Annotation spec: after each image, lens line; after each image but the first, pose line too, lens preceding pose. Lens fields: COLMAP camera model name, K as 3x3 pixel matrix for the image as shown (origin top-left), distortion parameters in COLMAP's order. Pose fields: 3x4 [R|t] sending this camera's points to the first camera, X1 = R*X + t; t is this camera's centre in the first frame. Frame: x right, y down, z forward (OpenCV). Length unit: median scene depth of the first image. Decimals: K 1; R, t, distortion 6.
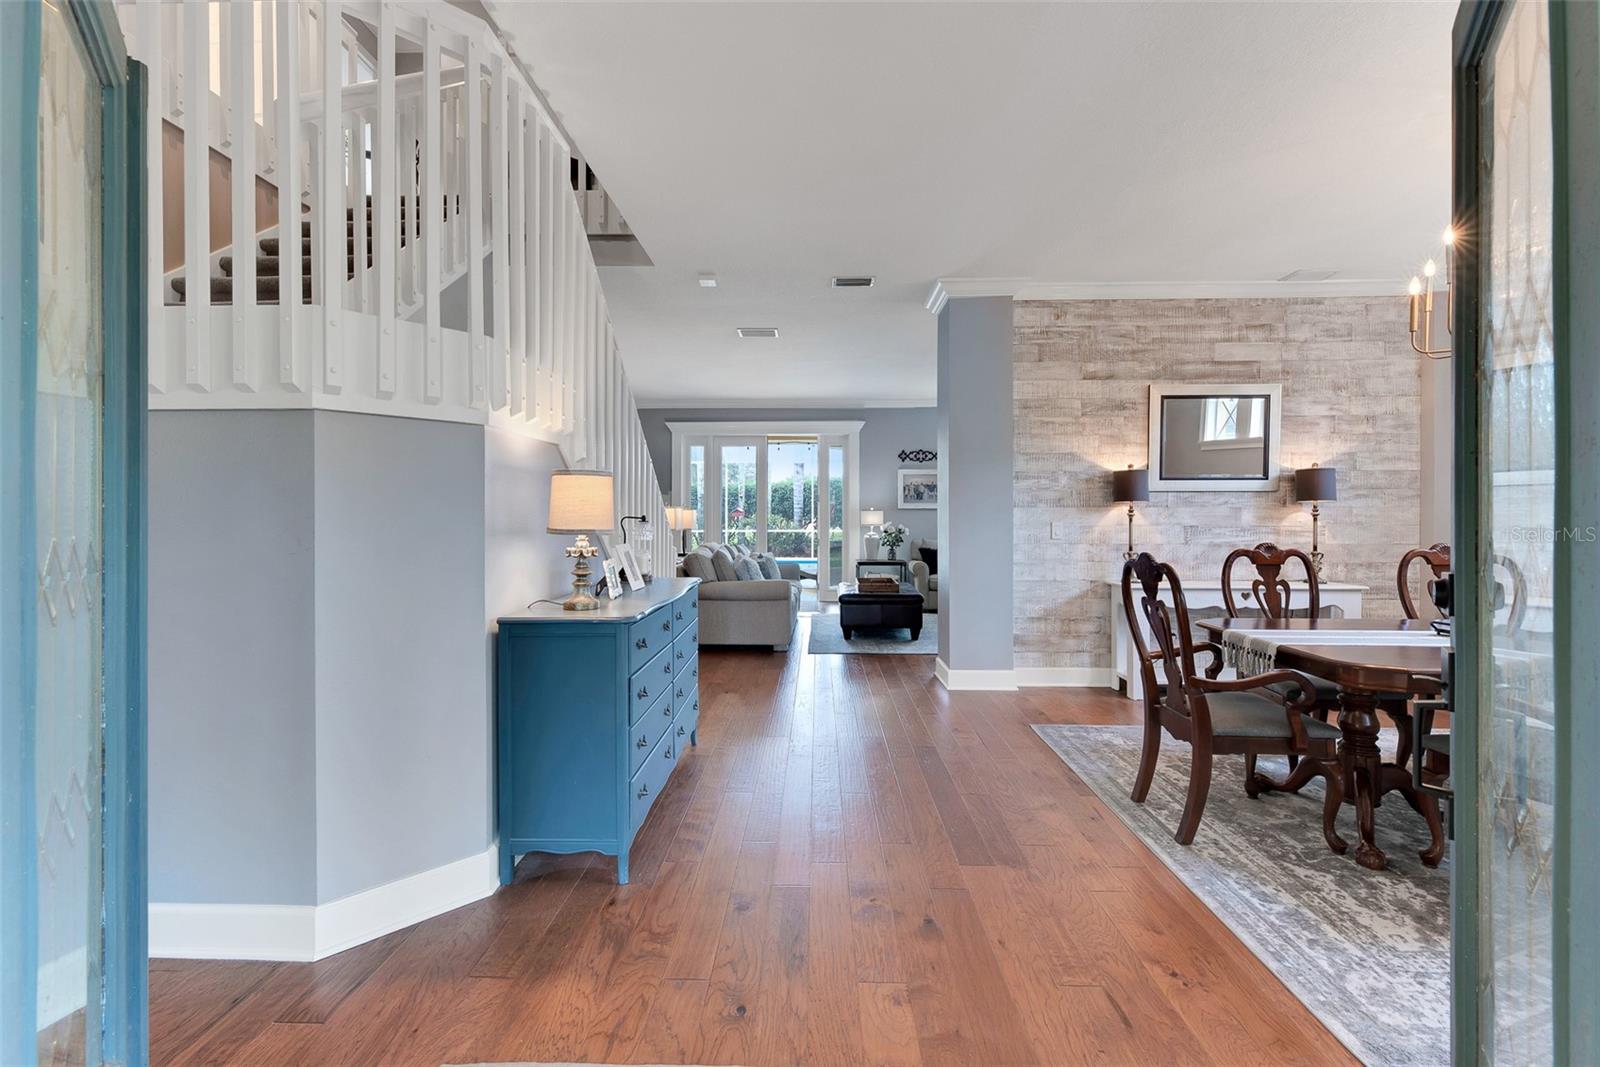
lens RADIAL K [[685.7, 0, 794.3], [0, 685.7, 517.8], [0, 0, 1]] dist [0.000045, -0.000142]
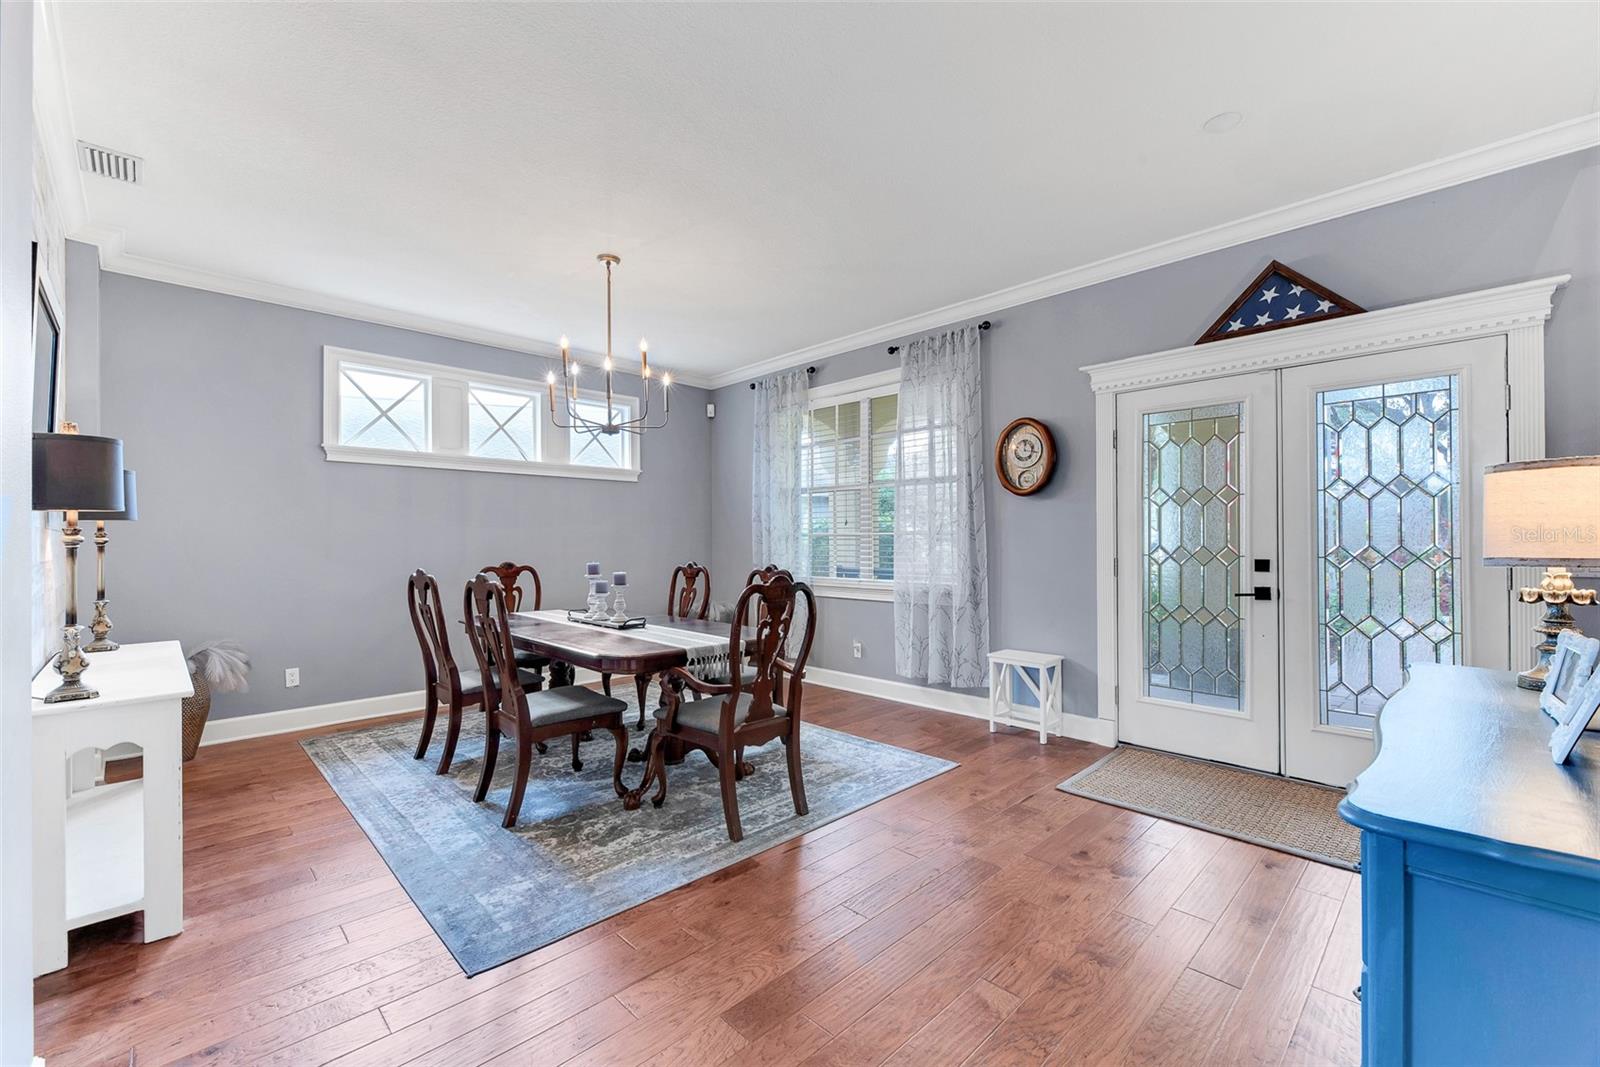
lens RADIAL K [[654.2, 0, 793.9], [0, 654.2, 538.6], [0, 0, 1]] dist [0.000200, -0.000014]
pose [[-0.719277, 0.008579, 0.694670, -0.117151], [0.006949, 0.999963, -0.005154, -0.000649], [-0.694688, 0.001120, -0.719310, 0.970170]]
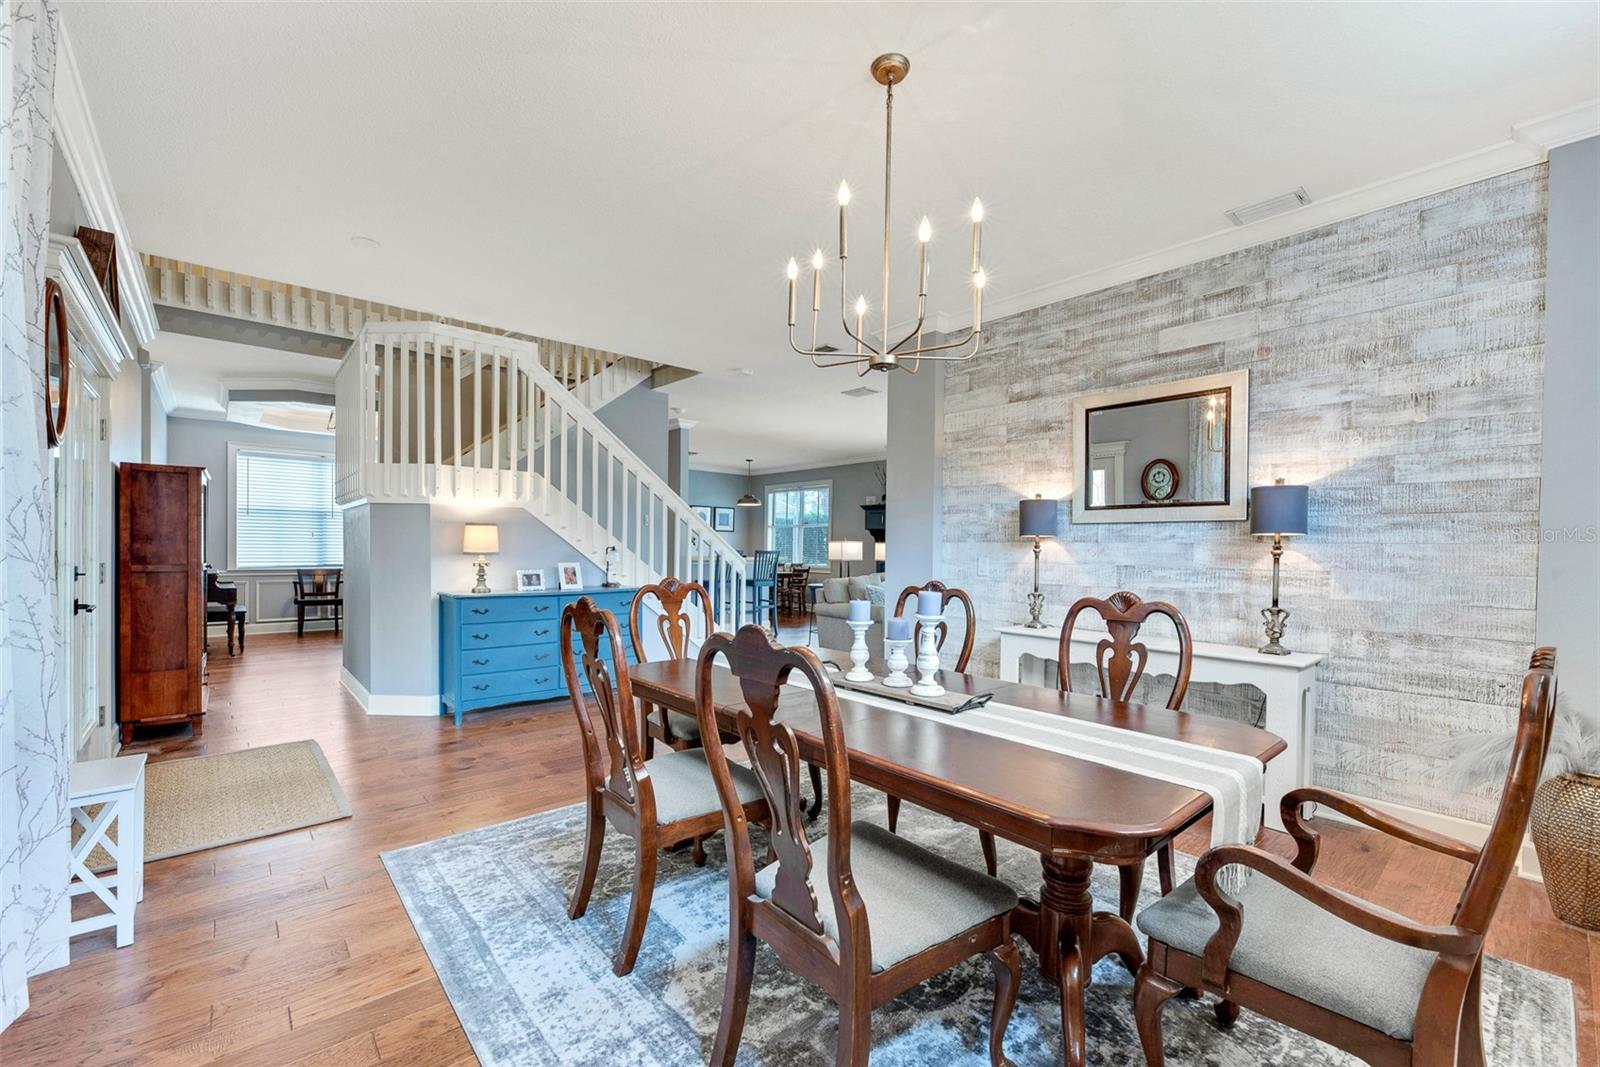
lens RADIAL K [[660.2, 0, 795.0], [0, 660.2, 559.9], [0, 0, 1]] dist [-0.000435, -0.000178]
pose [[0.680725, 0.022514, -0.732193, 0.886468], [-0.014344, 0.999746, 0.017405, -0.002890], [0.732399, -0.001346, 0.680875, 0.190590]]
